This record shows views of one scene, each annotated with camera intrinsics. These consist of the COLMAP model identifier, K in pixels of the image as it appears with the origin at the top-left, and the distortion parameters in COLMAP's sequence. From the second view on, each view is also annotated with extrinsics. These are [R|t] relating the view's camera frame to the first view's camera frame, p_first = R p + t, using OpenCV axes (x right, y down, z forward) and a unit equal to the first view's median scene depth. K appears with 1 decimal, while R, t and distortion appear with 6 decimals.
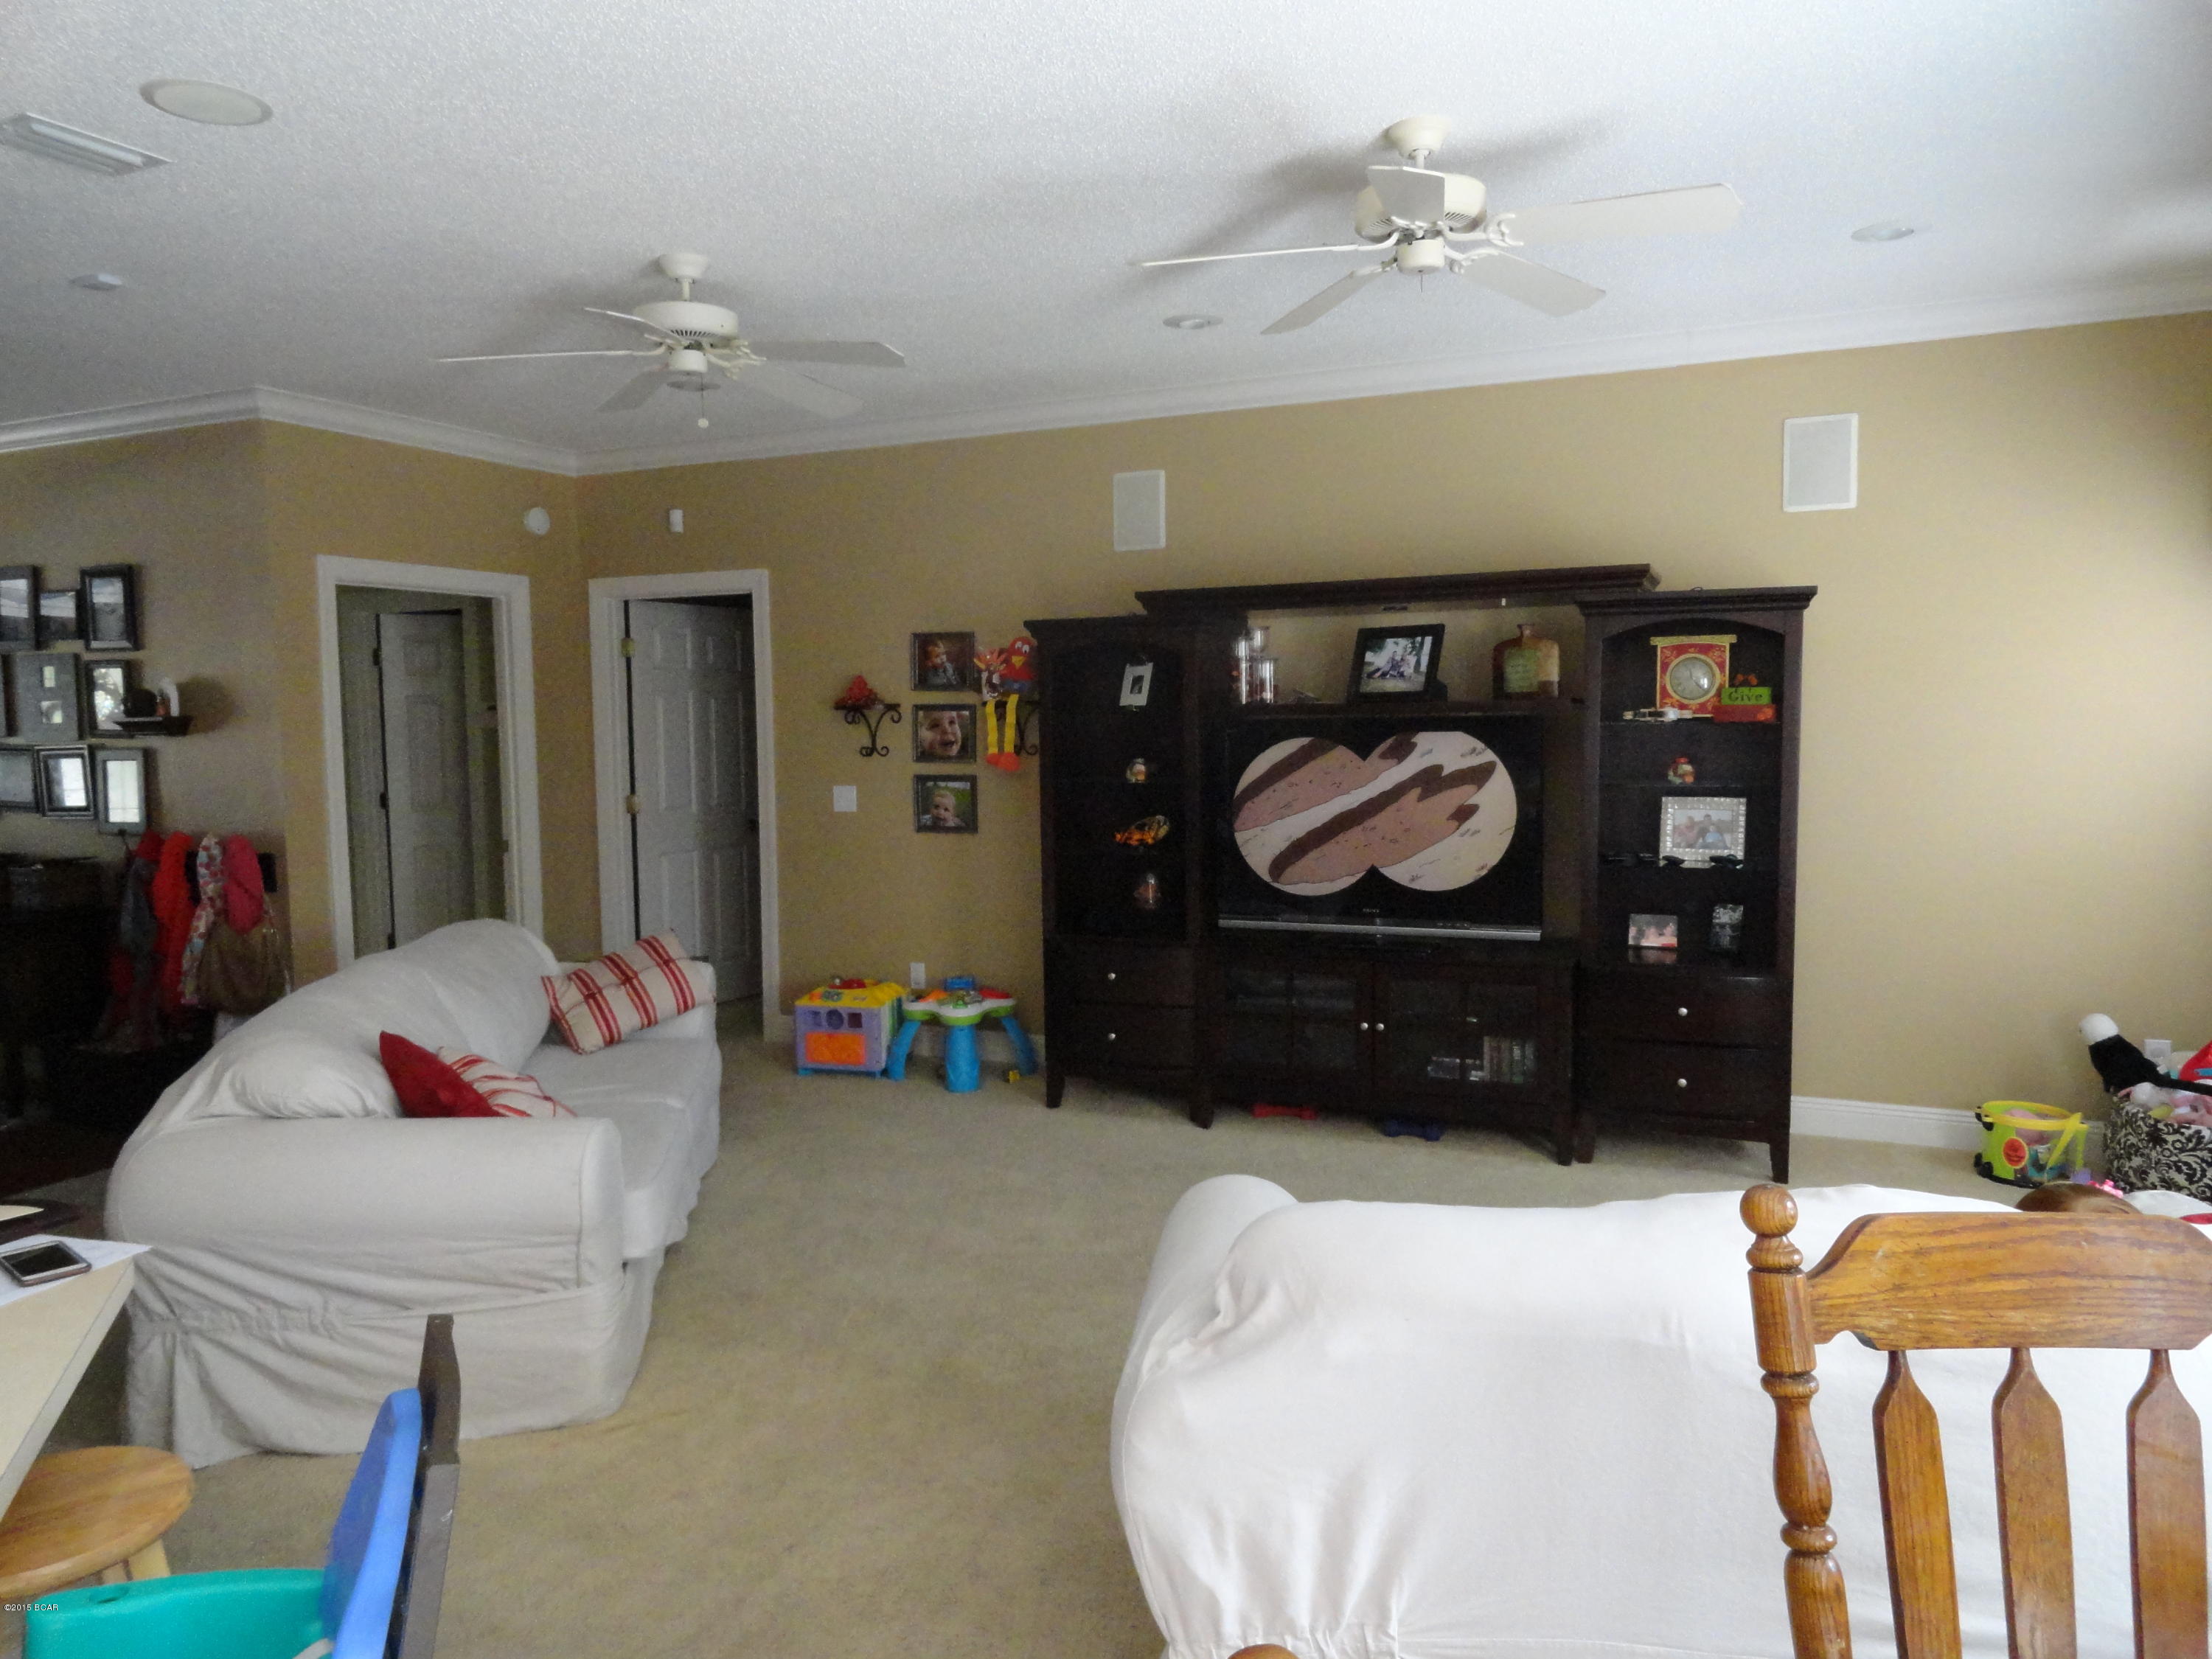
lens RADIAL K [[1525.8, 0, 1104.1], [0, 1525.8, 829.3], [0, 0, 1]] dist [-0.010331, 0.000611]
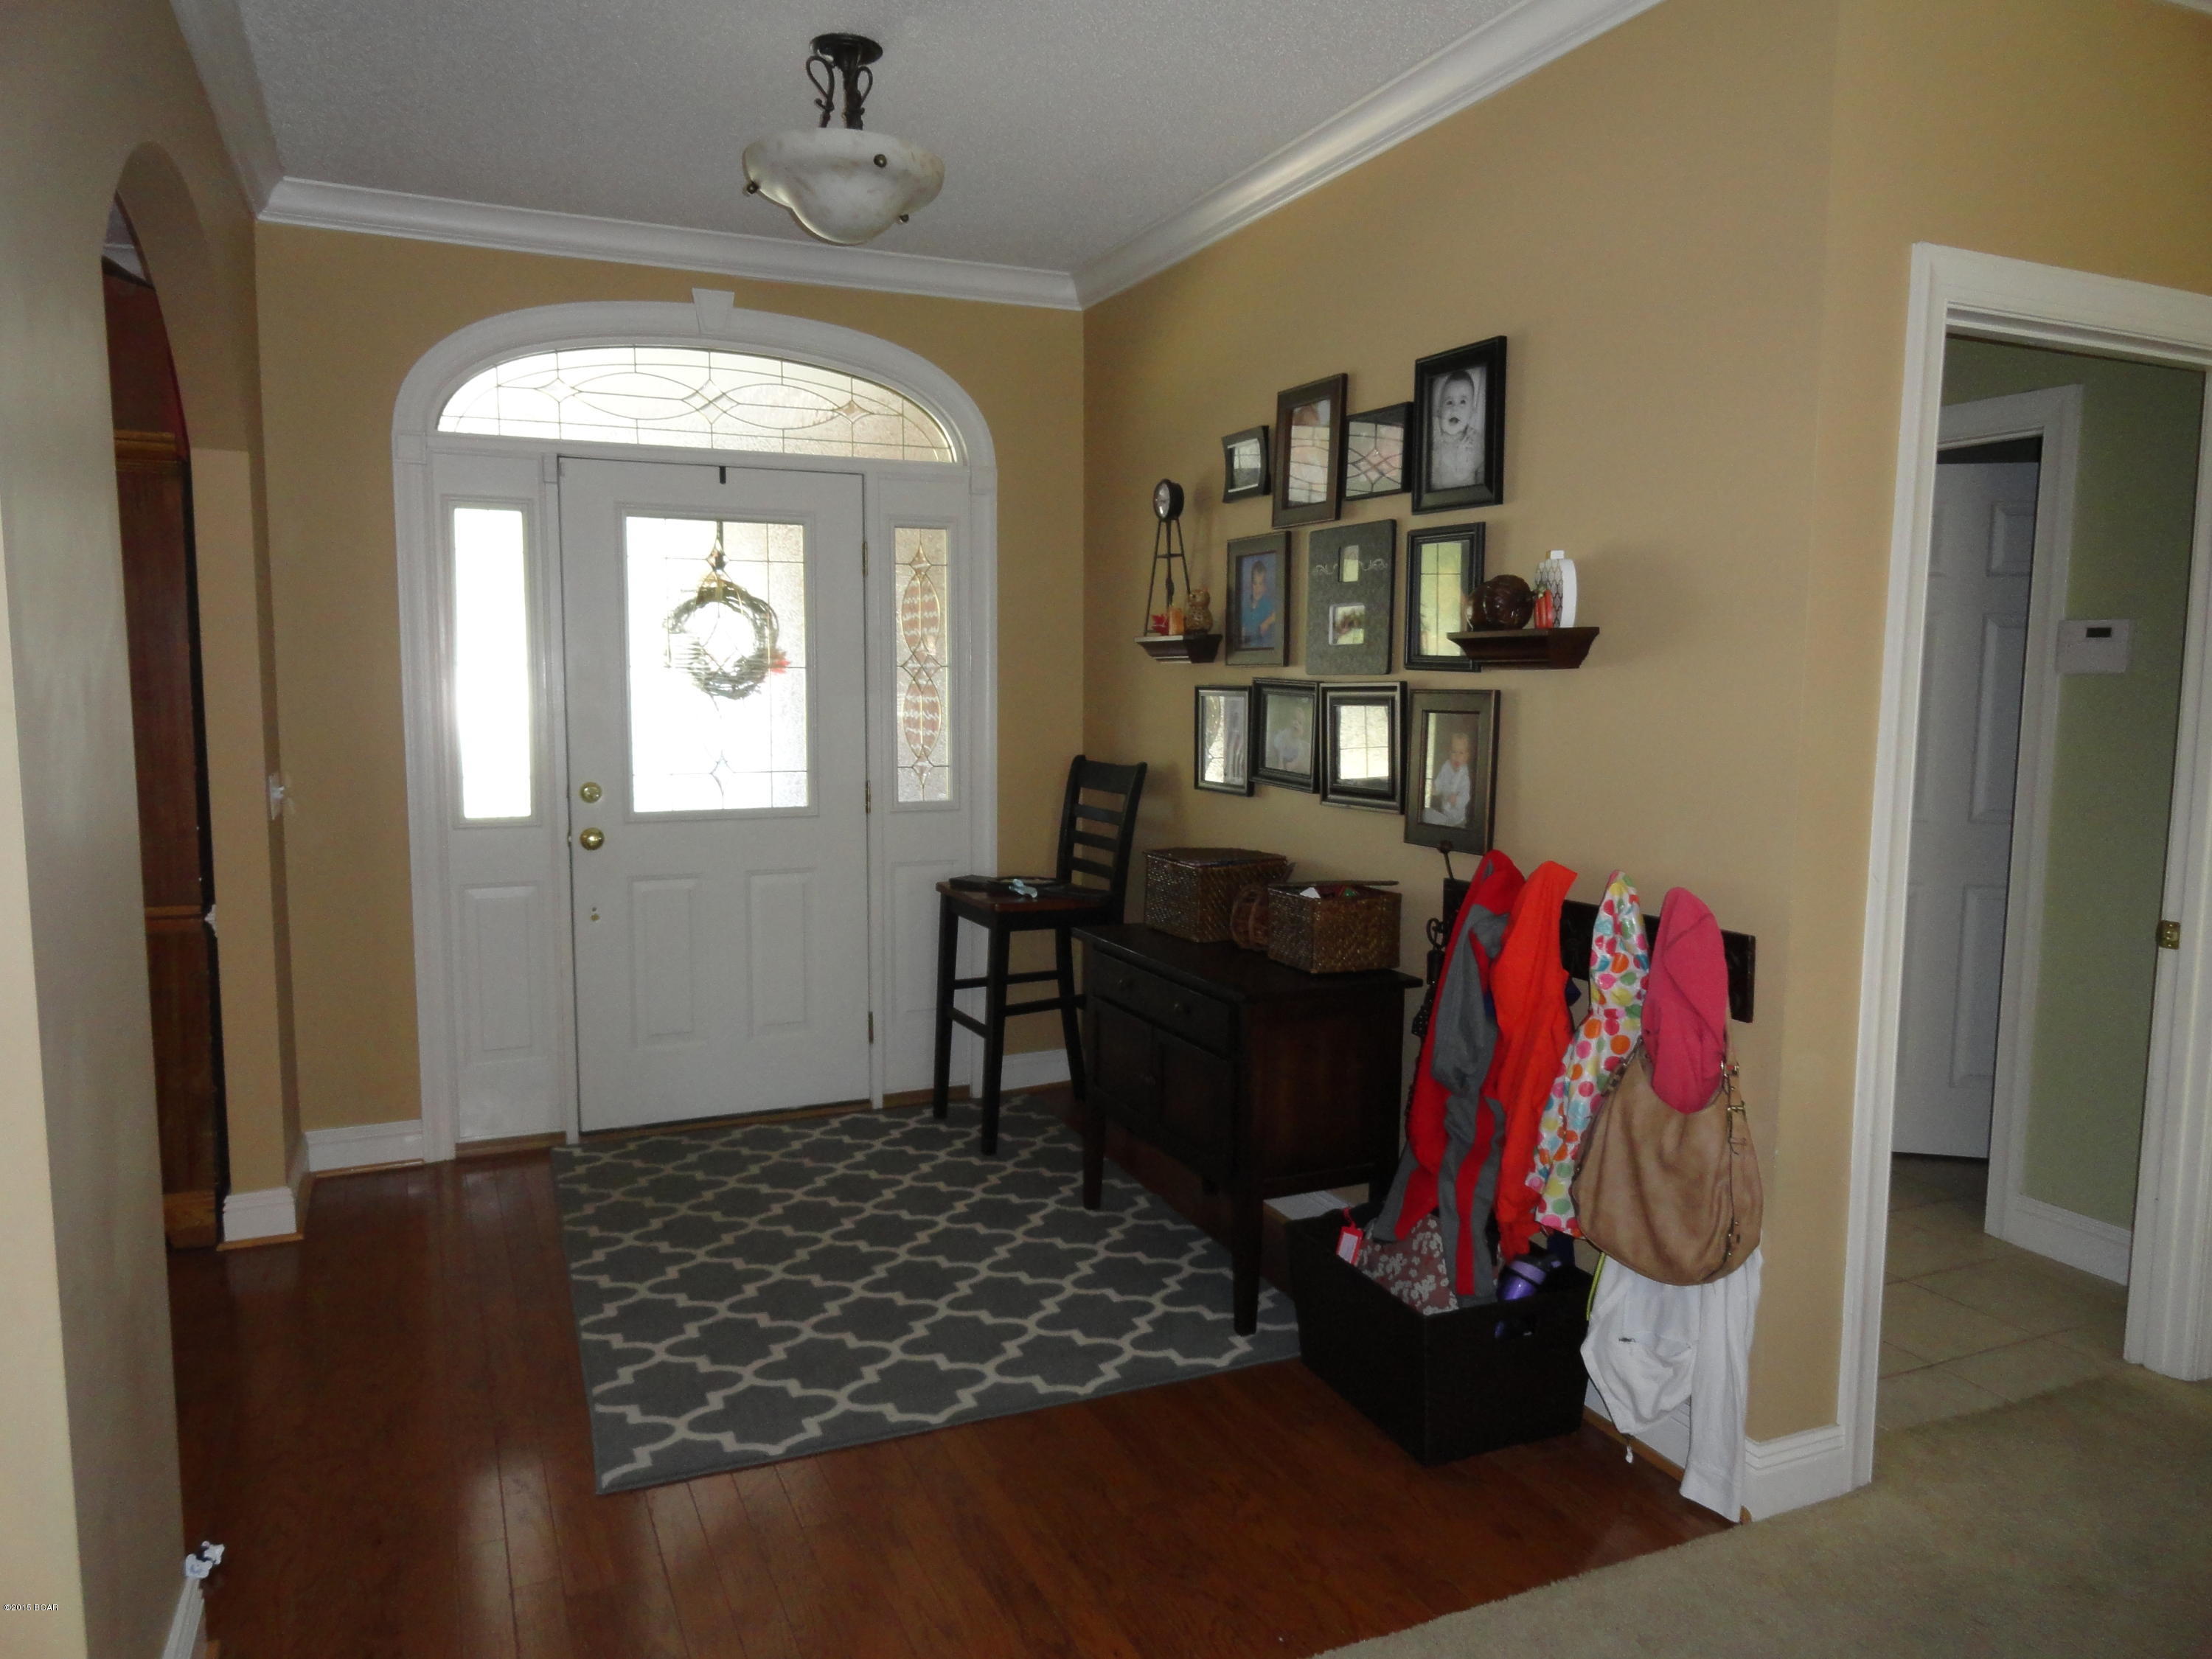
lens RADIAL K [[1525.8, 0, 1104.1], [0, 1525.8, 829.3], [0, 0, 1]] dist [-0.010331, 0.000611]
pose [[0.732665, 0.084360, -0.675341, -0.445283], [-0.067037, 0.996408, 0.051738, -0.029159], [0.677280, 0.007366, 0.735688, 0.625169]]
